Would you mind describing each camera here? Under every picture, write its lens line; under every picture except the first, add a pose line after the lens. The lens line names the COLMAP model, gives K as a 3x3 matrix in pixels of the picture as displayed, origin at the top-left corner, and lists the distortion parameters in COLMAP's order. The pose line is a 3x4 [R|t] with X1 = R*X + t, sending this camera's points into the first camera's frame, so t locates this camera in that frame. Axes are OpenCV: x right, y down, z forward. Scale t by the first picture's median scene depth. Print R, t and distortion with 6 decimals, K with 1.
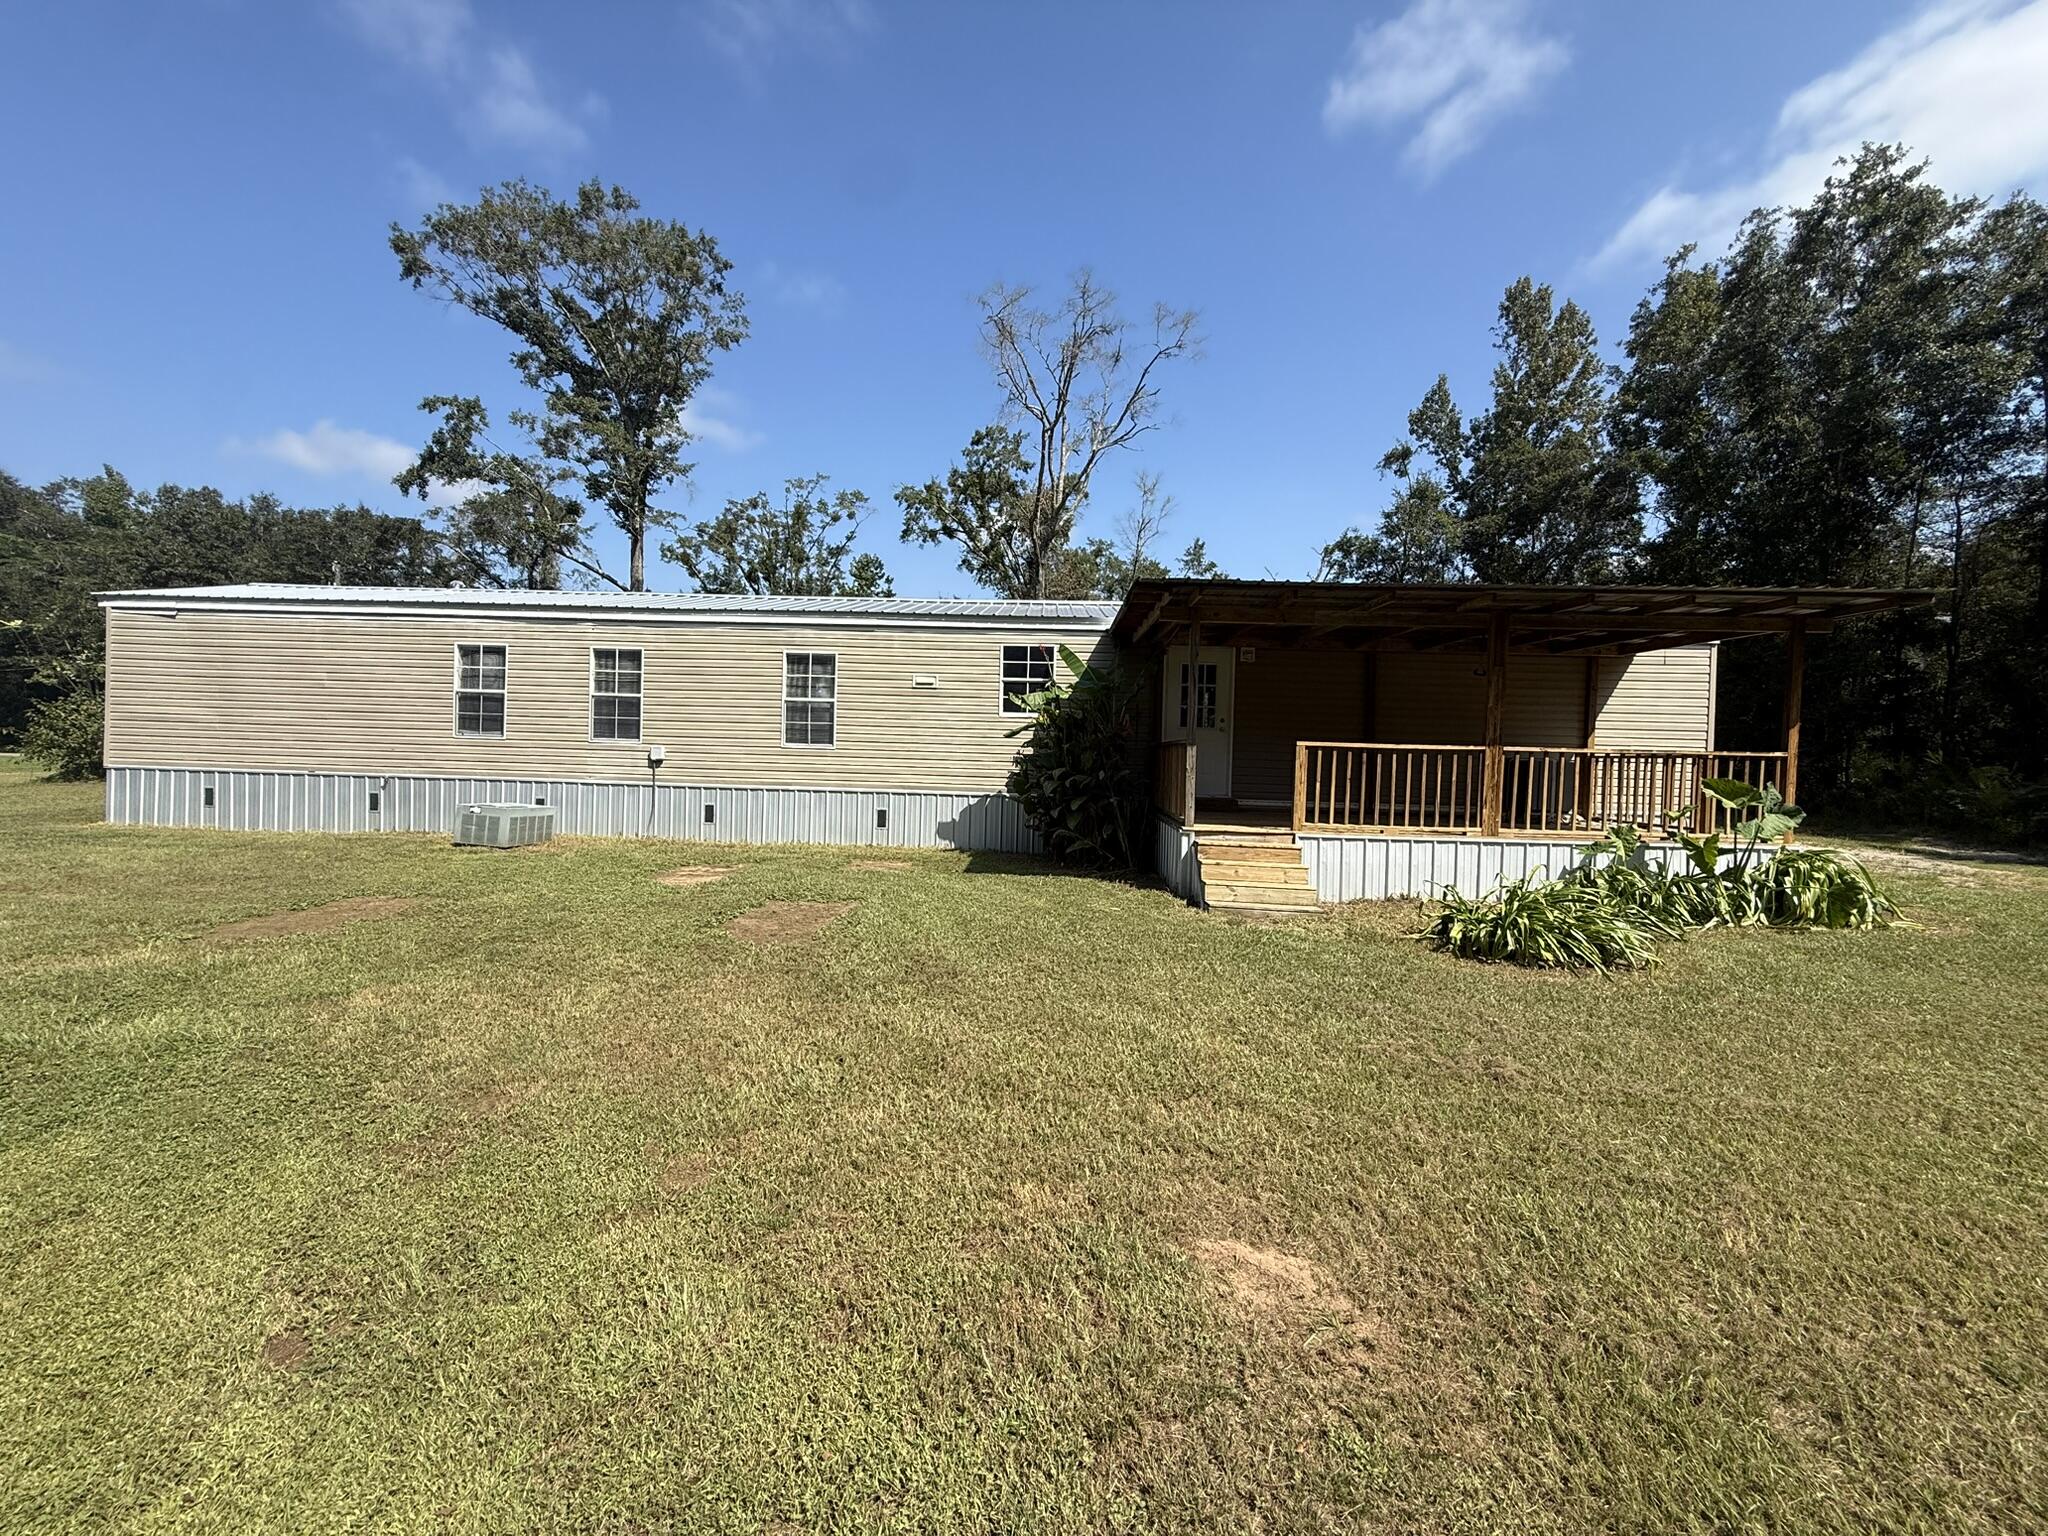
lens RADIAL K [[814.8, 0, 1014.4], [0, 814.8, 770.9], [0, 0, 1]] dist [0.002015, -0.000647]
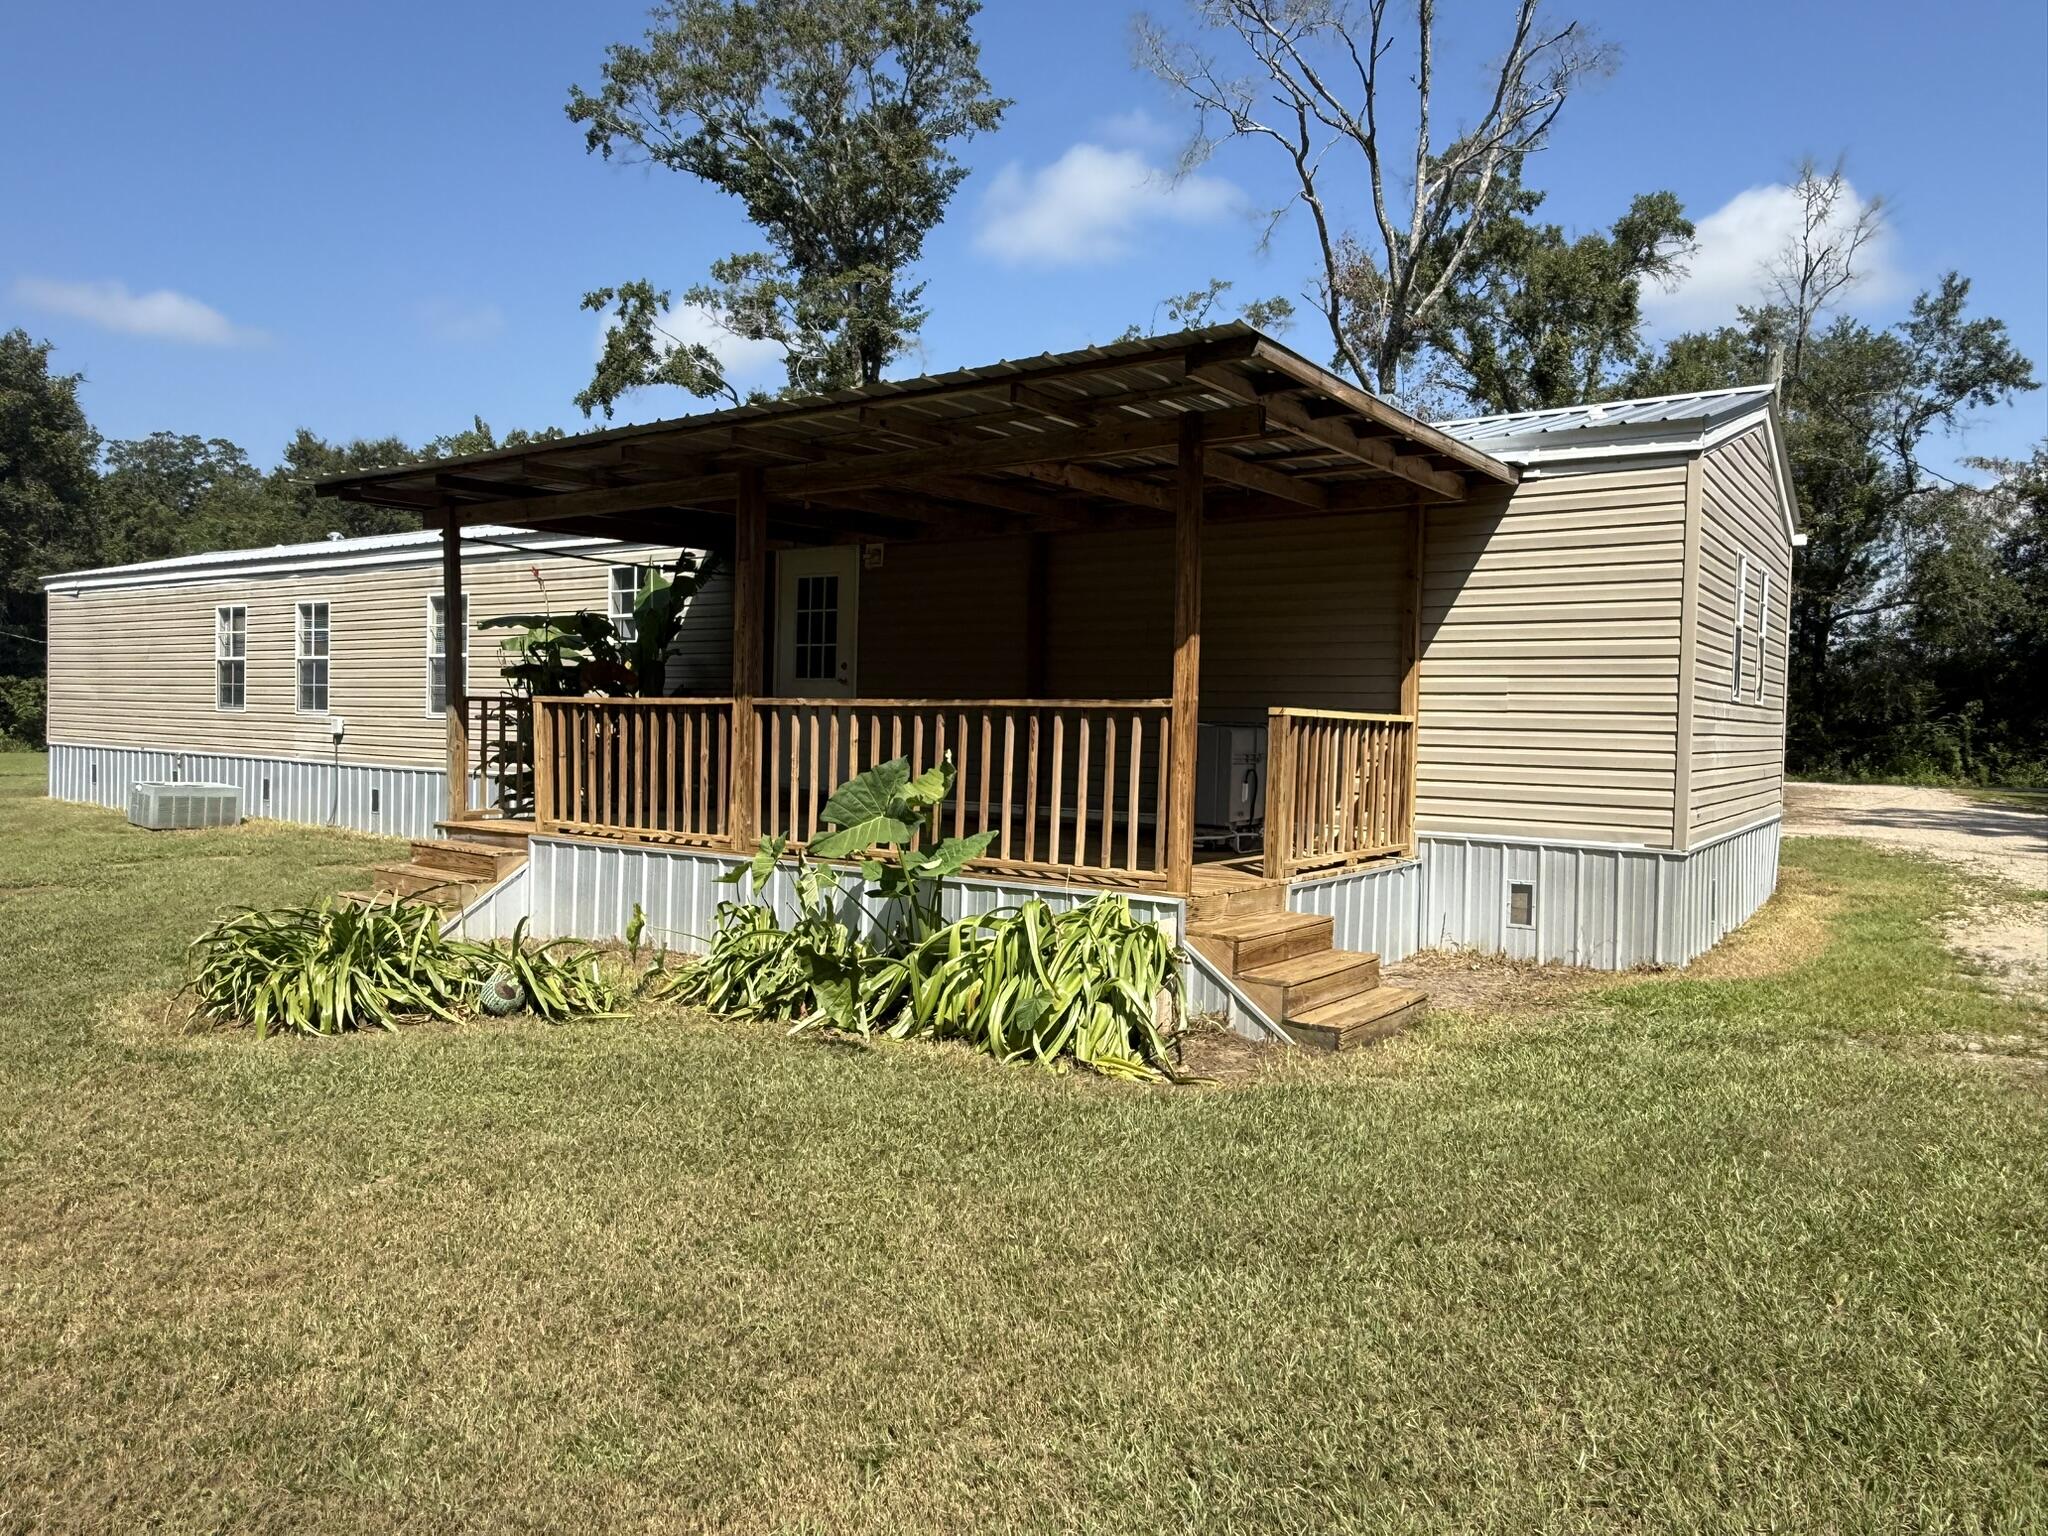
lens RADIAL K [[1380.9, 0, 1012.1], [0, 1380.9, 773.8], [0, 0, 1]] dist [-0.004228, 0.000108]
pose [[0.841886, 0.011101, -0.539541, 0.388637], [-0.009419, 0.999938, 0.005877, 0.005077], [0.539573, 0.000134, 0.841939, 0.081748]]
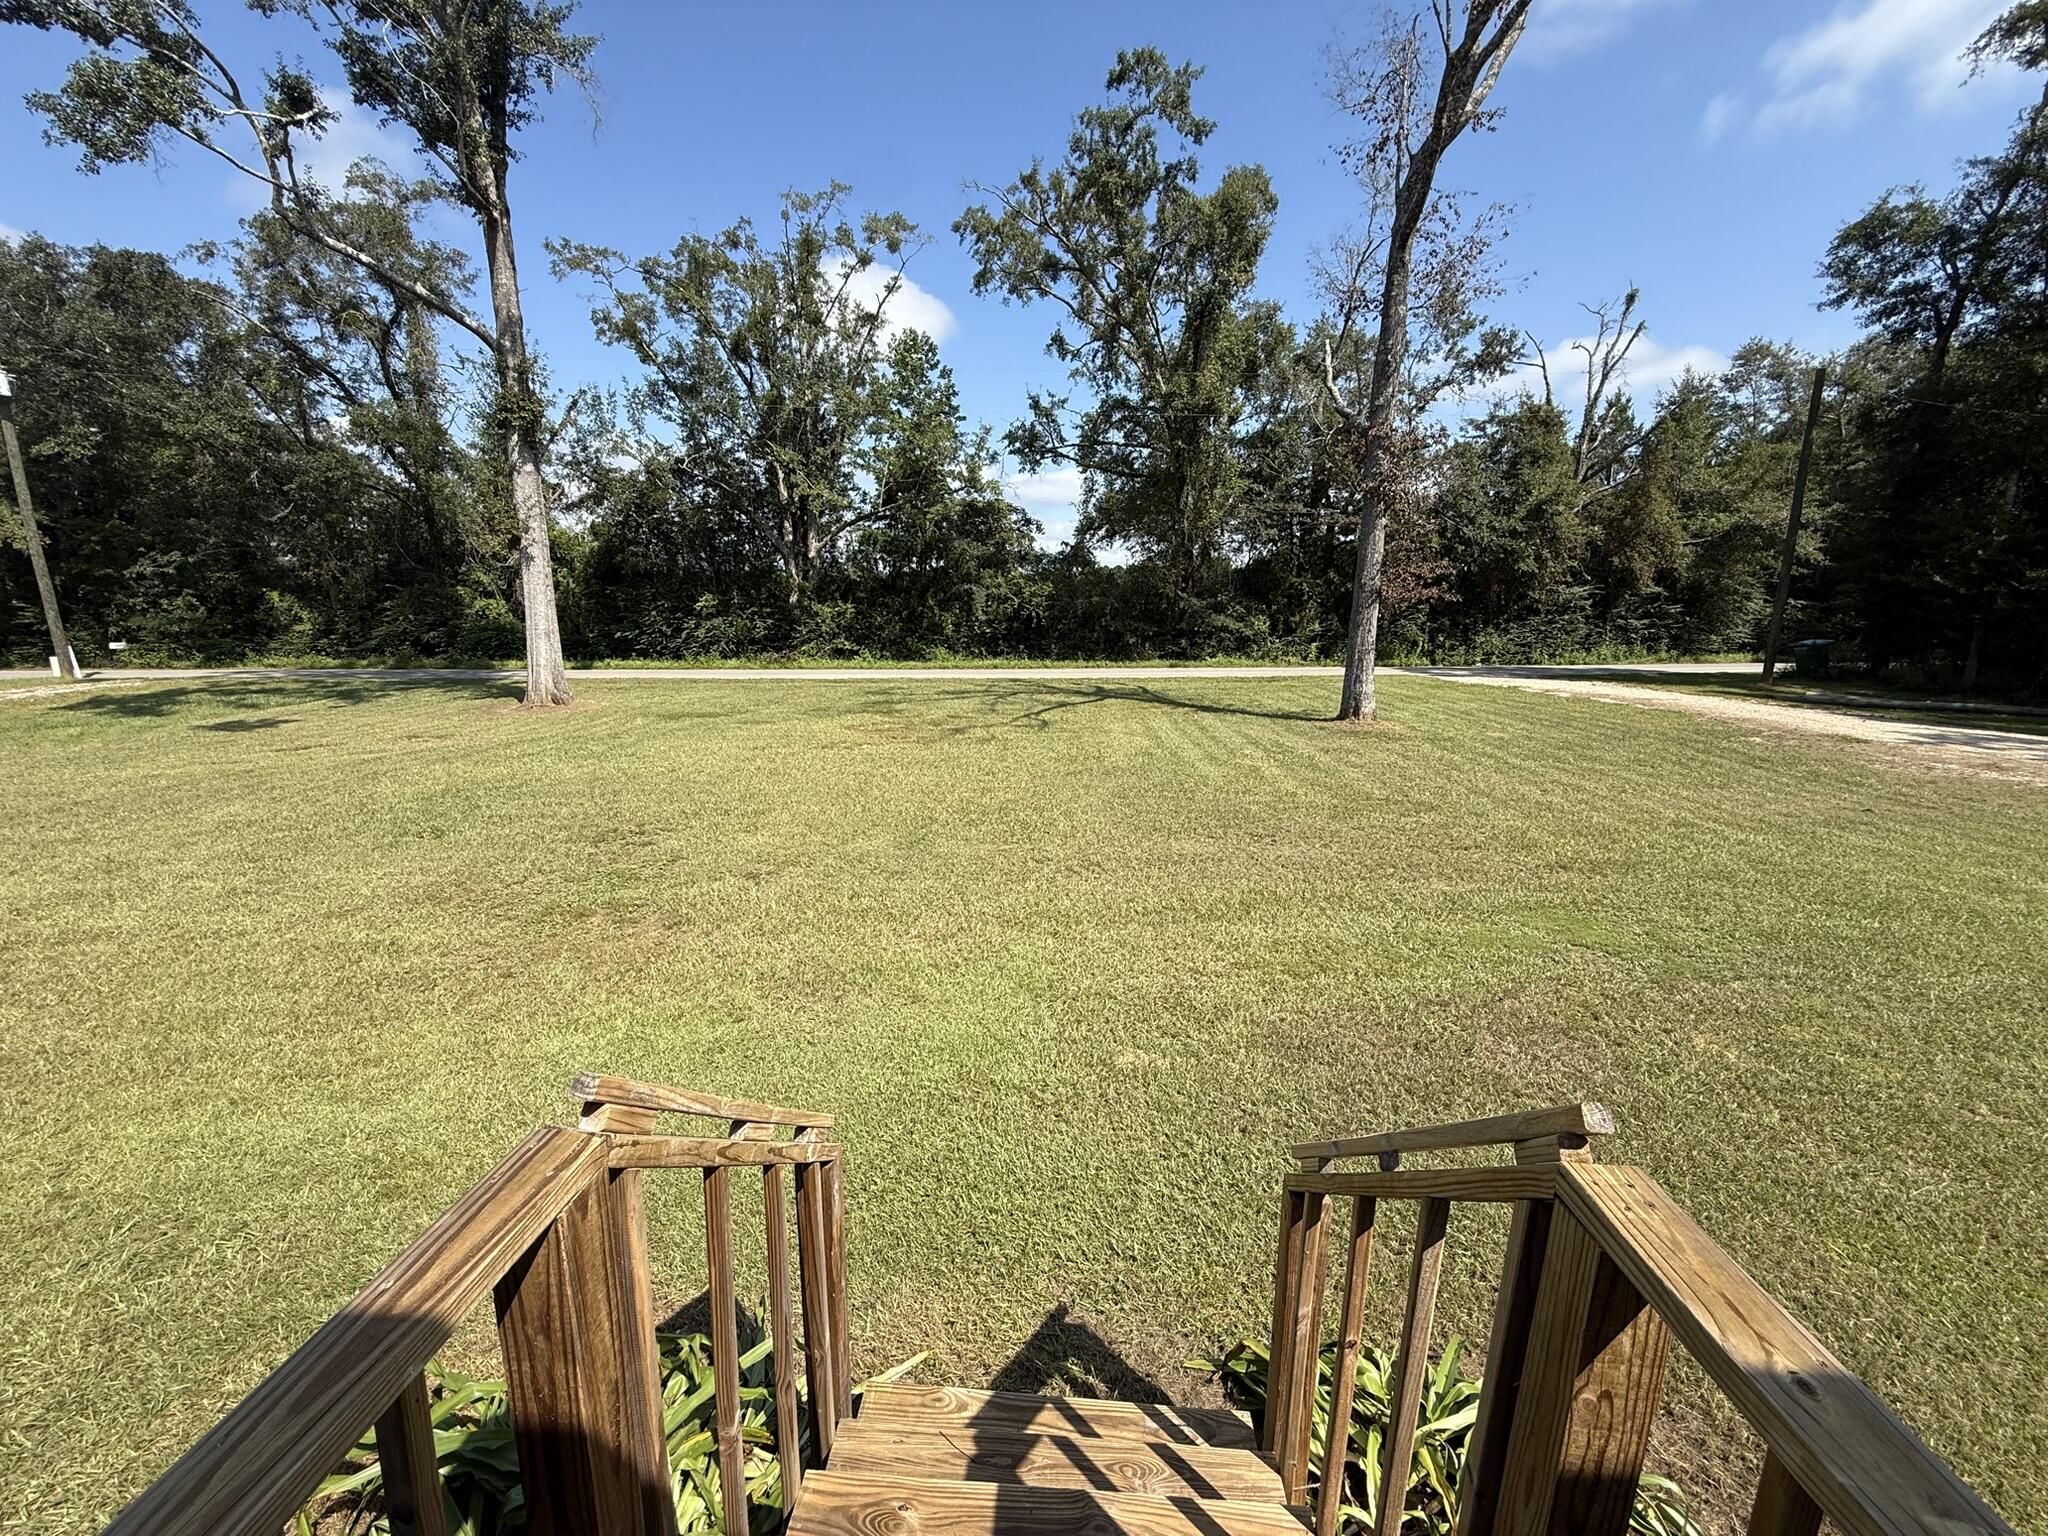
lens RADIAL K [[814.8, 0, 1012.1], [0, 814.8, 772.2], [0, 0, 1]] dist [0.002015, -0.000647]
pose [[0.999728, -0.018308, -0.014426, -0.205361], [0.020514, 0.984943, 0.171659, -0.053355], [0.011067, -0.171909, 0.985051, 0.621974]]
